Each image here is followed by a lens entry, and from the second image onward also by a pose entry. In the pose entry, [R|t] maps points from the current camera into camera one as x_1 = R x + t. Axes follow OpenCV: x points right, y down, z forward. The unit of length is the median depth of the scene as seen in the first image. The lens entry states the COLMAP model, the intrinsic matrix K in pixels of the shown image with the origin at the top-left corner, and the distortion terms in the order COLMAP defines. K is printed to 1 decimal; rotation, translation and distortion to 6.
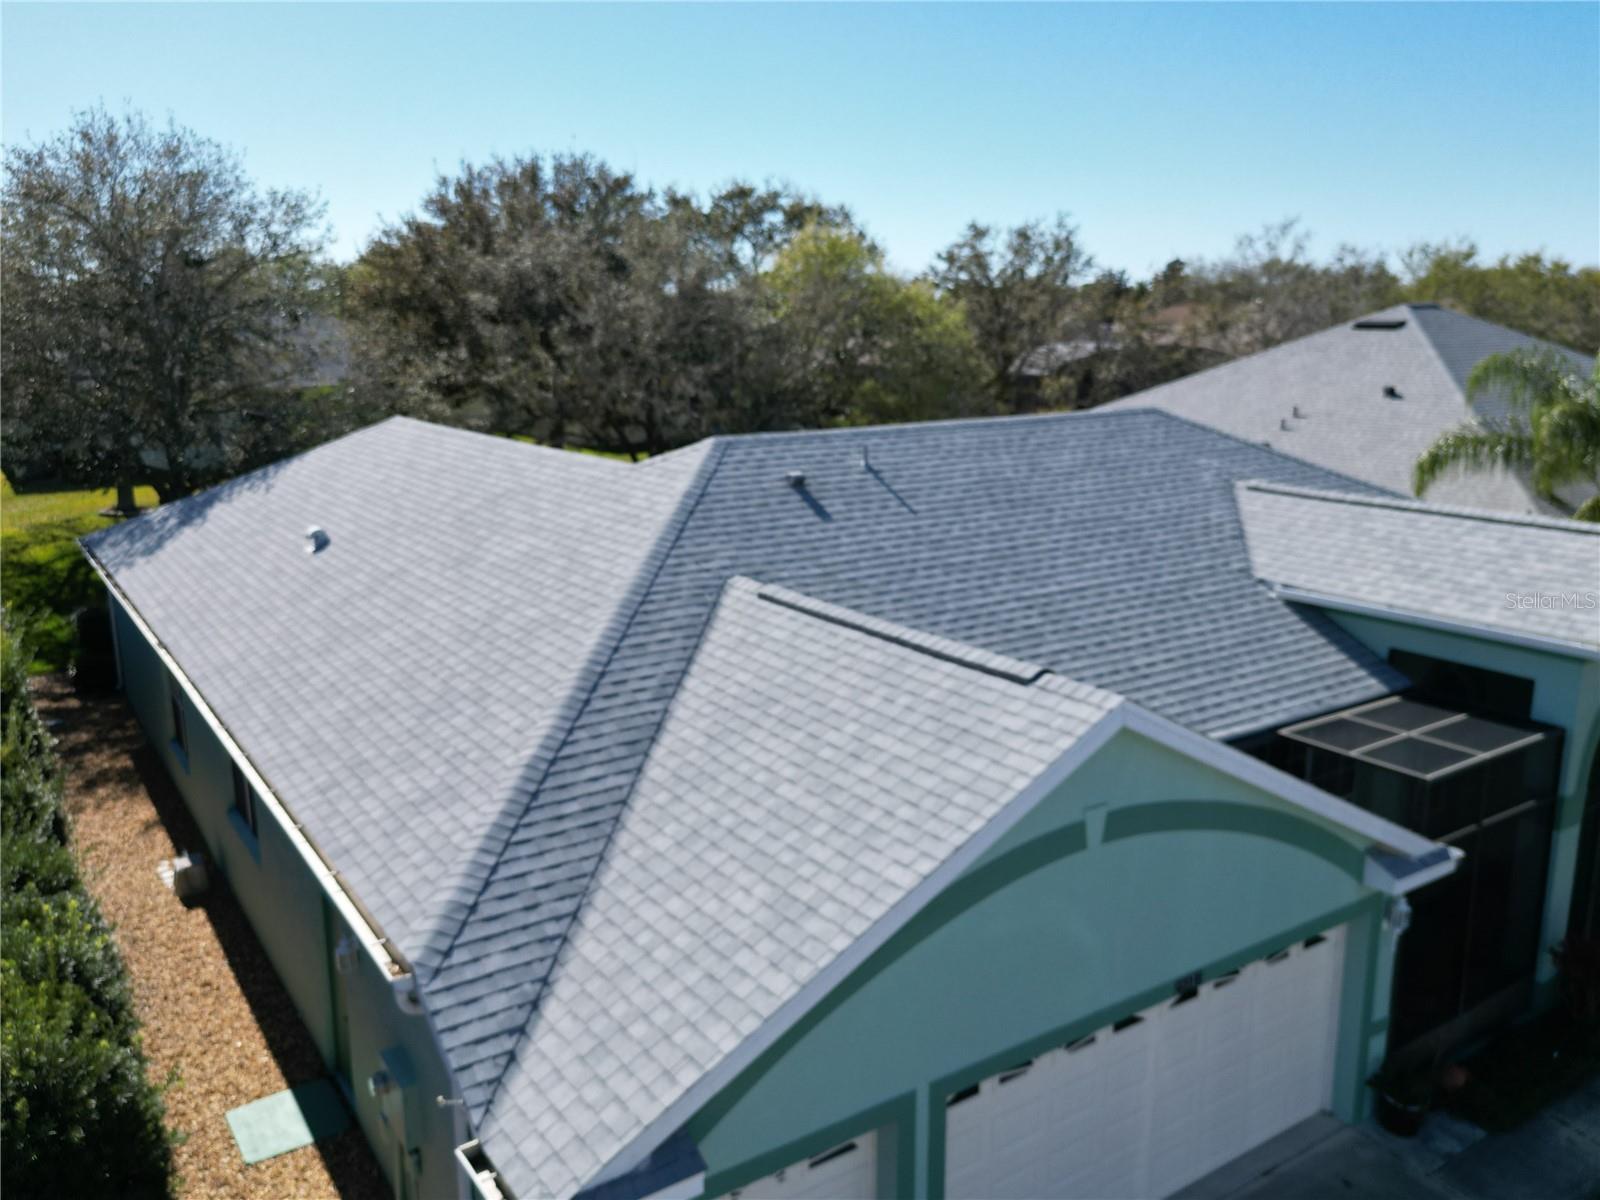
lens RADIAL K [[1263.7, 0, 800.0], [0, 1263.7, 600.0], [0, 0, 1]] dist [0.040407, -0.048228]
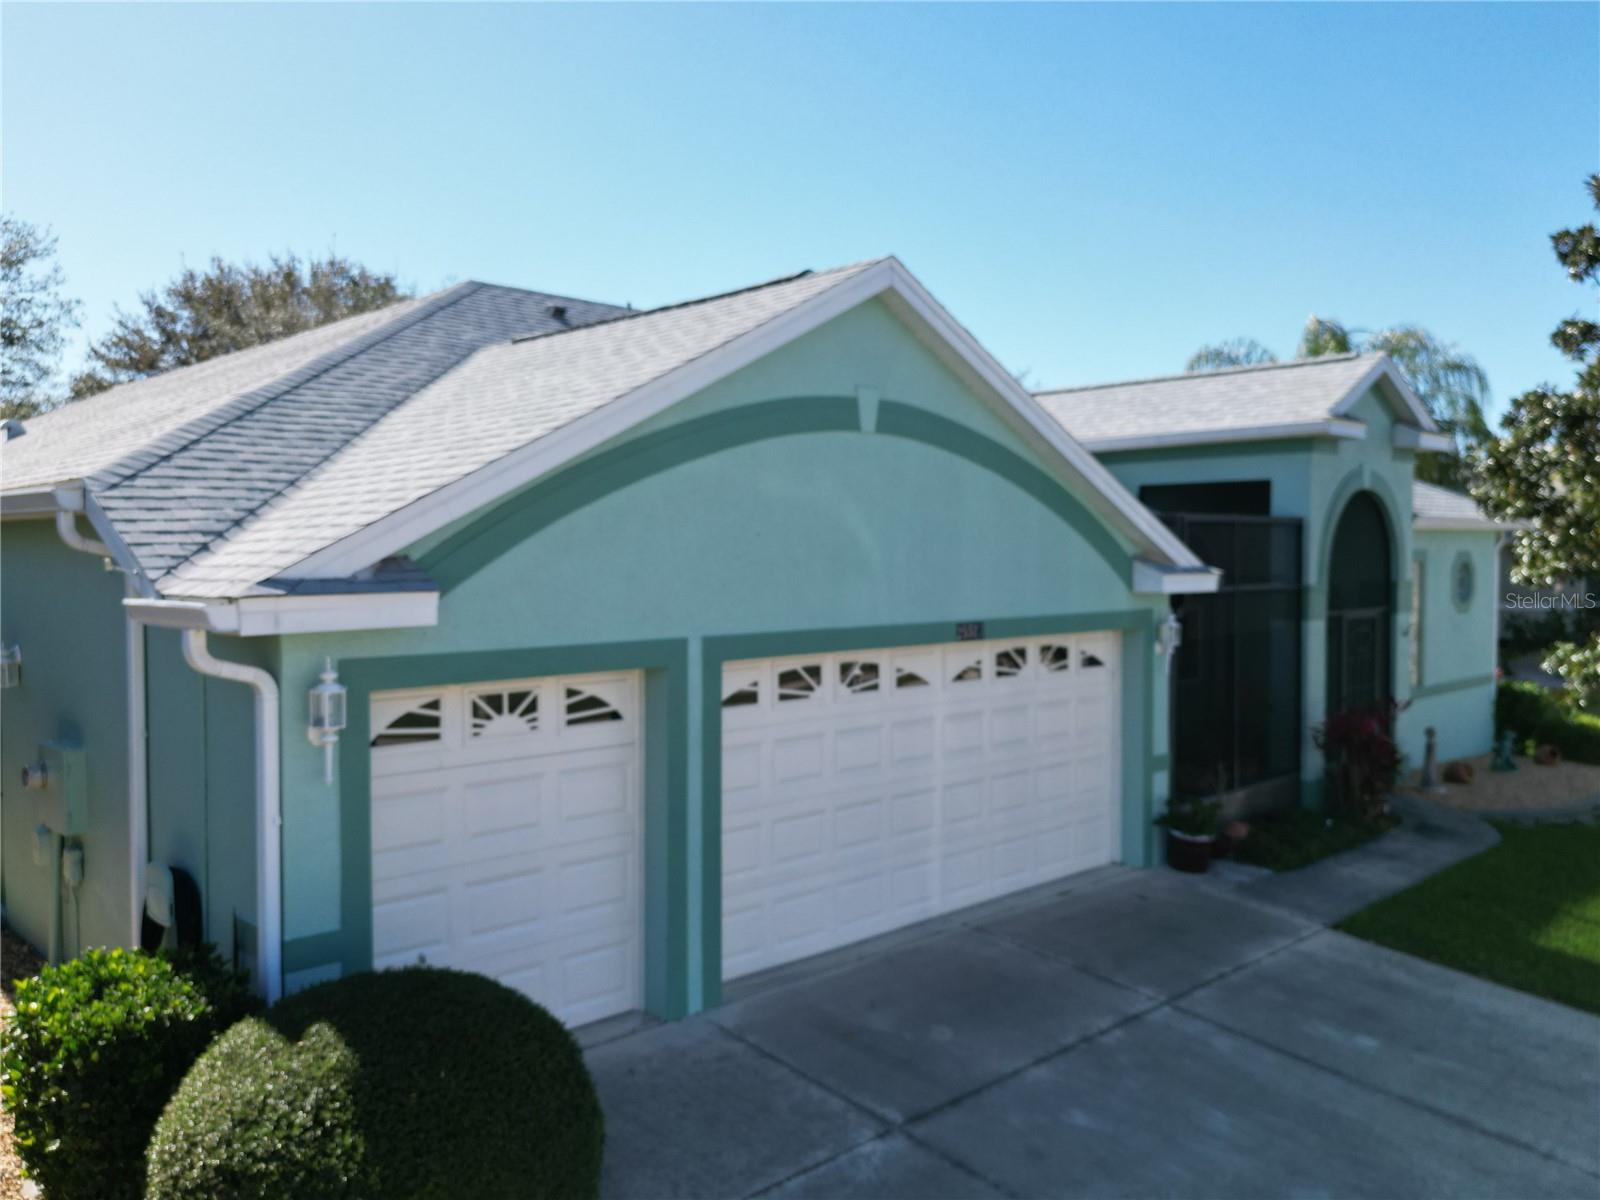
lens RADIAL K [[1263.7, 0, 800.0], [0, 1263.7, 600.0], [0, 0, 1]] dist [0.040407, -0.048228]
pose [[0.983773, -0.003315, 0.179385, 0.007087], [0.035830, 0.983320, -0.178320, 0.376921], [-0.175802, 0.181854, 0.967483, 0.082078]]
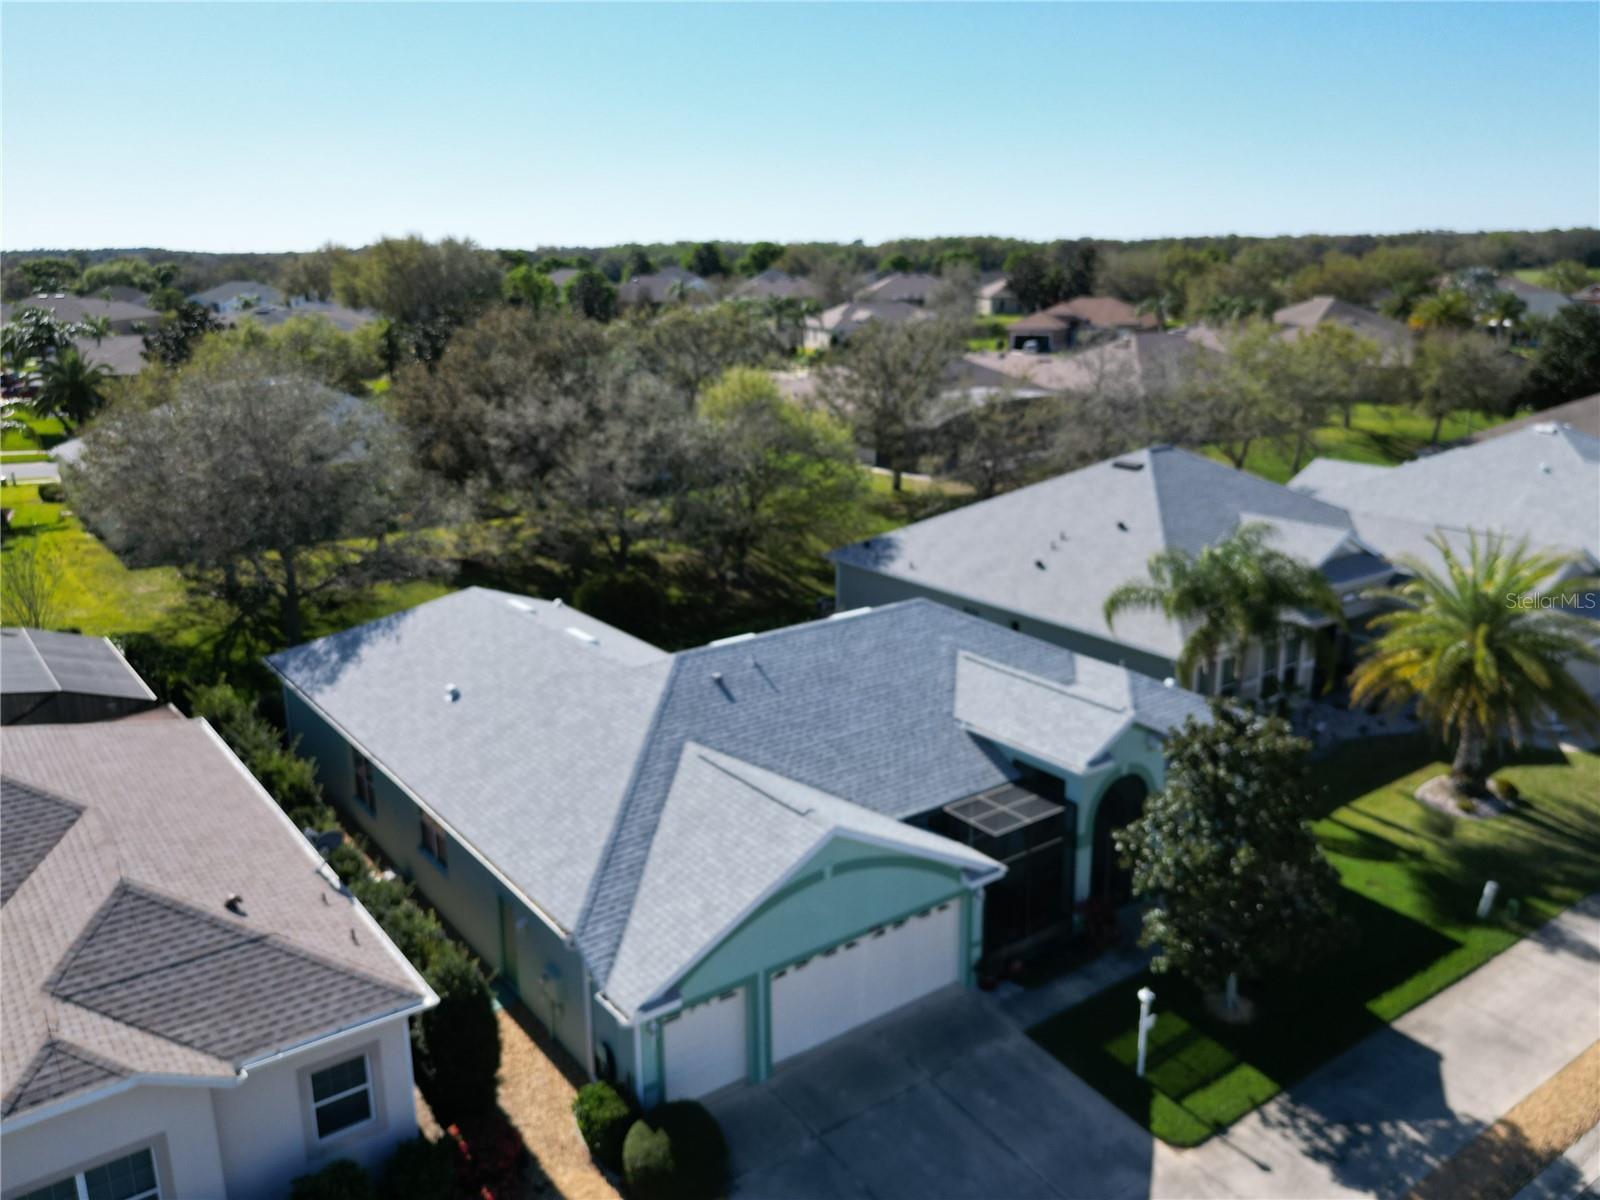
lens RADIAL K [[1255.0, 0, 800.0], [0, 1255.0, 600.0], [0, 0, 1]] dist [0.118785, -0.281753]
pose [[0.999080, -0.017081, 0.039347, 0.063521], [0.015140, 0.998678, 0.049128, -0.390356], [-0.040134, -0.048487, 0.998017, -1.203543]]
